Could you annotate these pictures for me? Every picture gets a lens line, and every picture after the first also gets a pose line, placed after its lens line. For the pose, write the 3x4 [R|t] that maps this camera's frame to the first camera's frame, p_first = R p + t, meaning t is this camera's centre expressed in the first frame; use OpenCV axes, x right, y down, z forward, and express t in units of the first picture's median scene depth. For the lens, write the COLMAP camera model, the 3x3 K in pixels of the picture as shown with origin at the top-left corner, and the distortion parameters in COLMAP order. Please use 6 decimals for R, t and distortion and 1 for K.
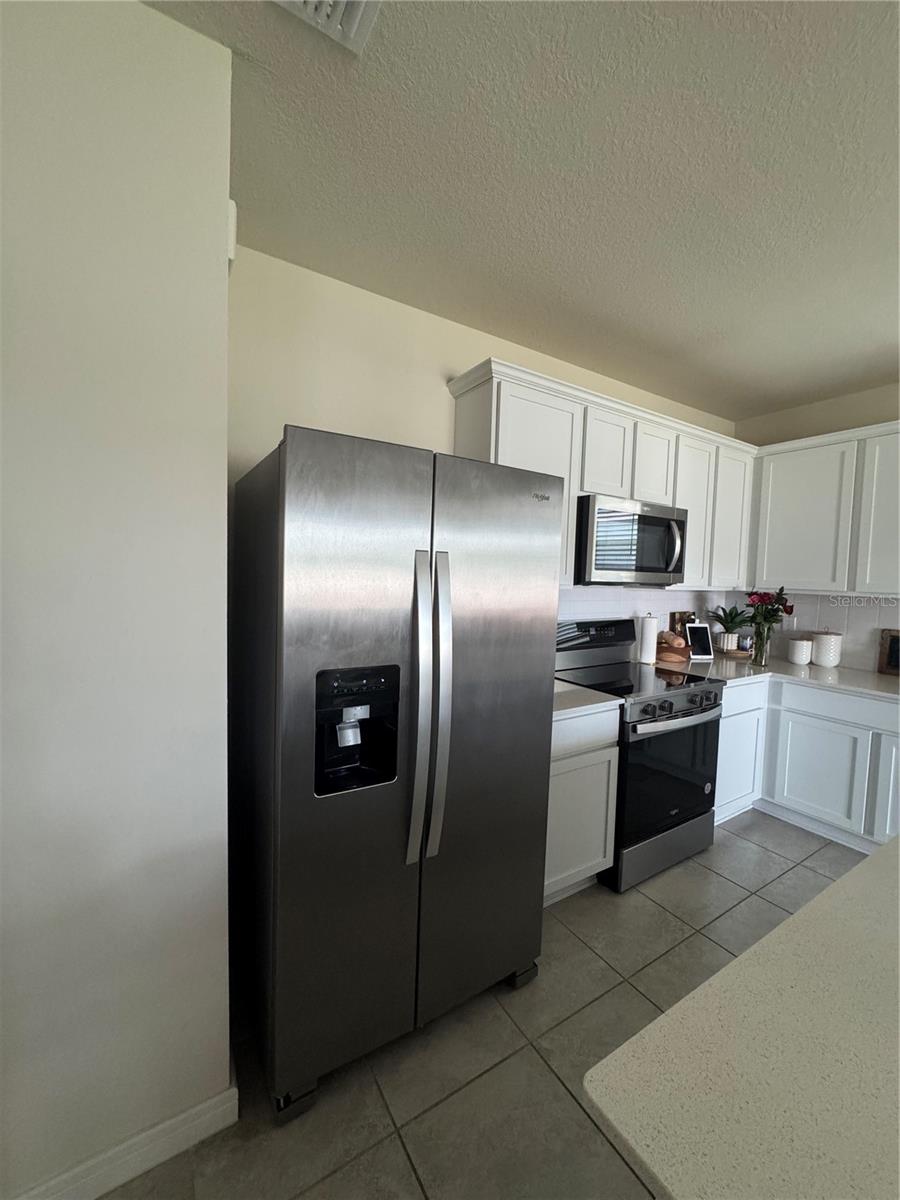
lens RADIAL K [[476.7, 0, 455.5], [0, 476.7, 602.0], [0, 0, 1]] dist [-0.005349, 0.000848]
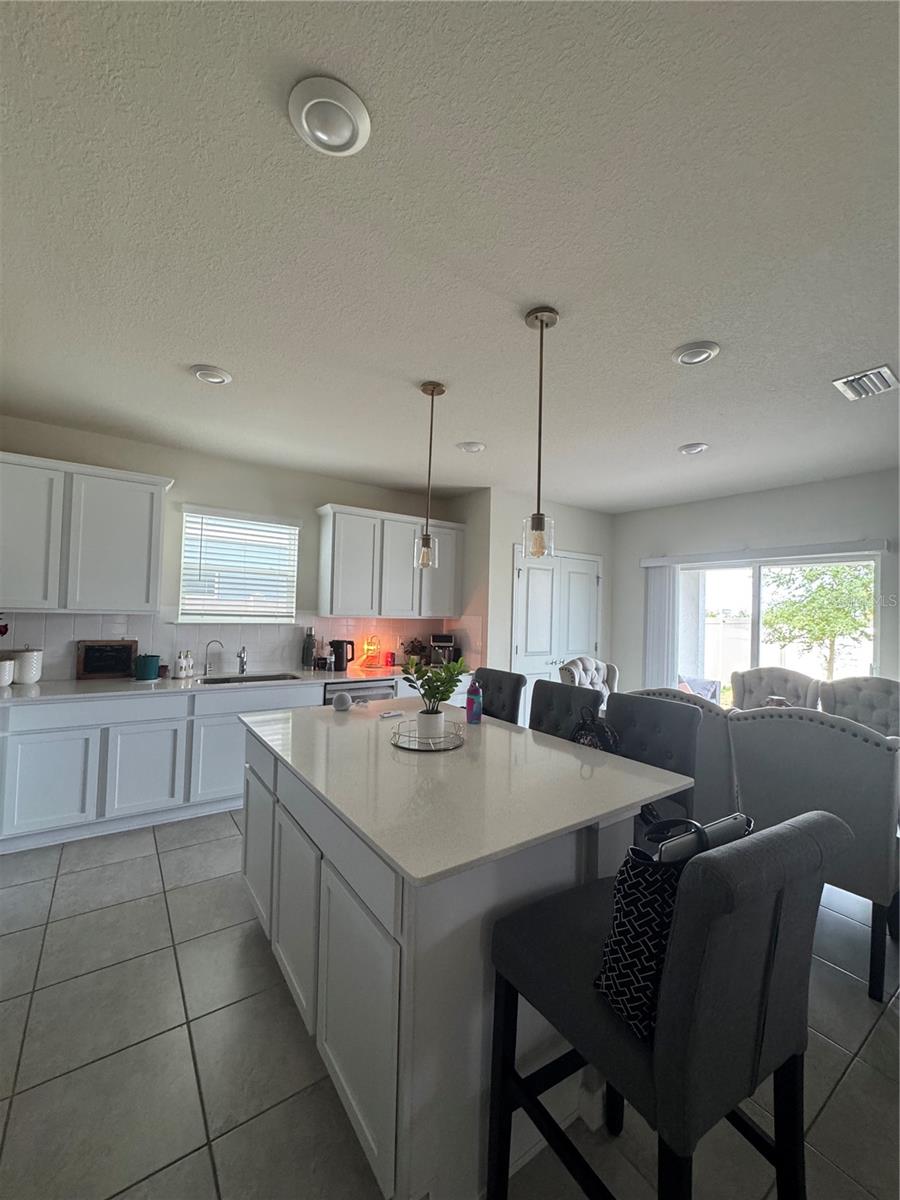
lens RADIAL K [[476.7, 0, 452.5], [0, 476.7, 602.1], [0, 0, 1]] dist [-0.005349, 0.000848]
pose [[-0.046570, -0.011385, 0.998850, -0.279382], [0.028589, 0.999510, 0.012726, -0.024636], [-0.998506, 0.029149, -0.046222, 0.145871]]
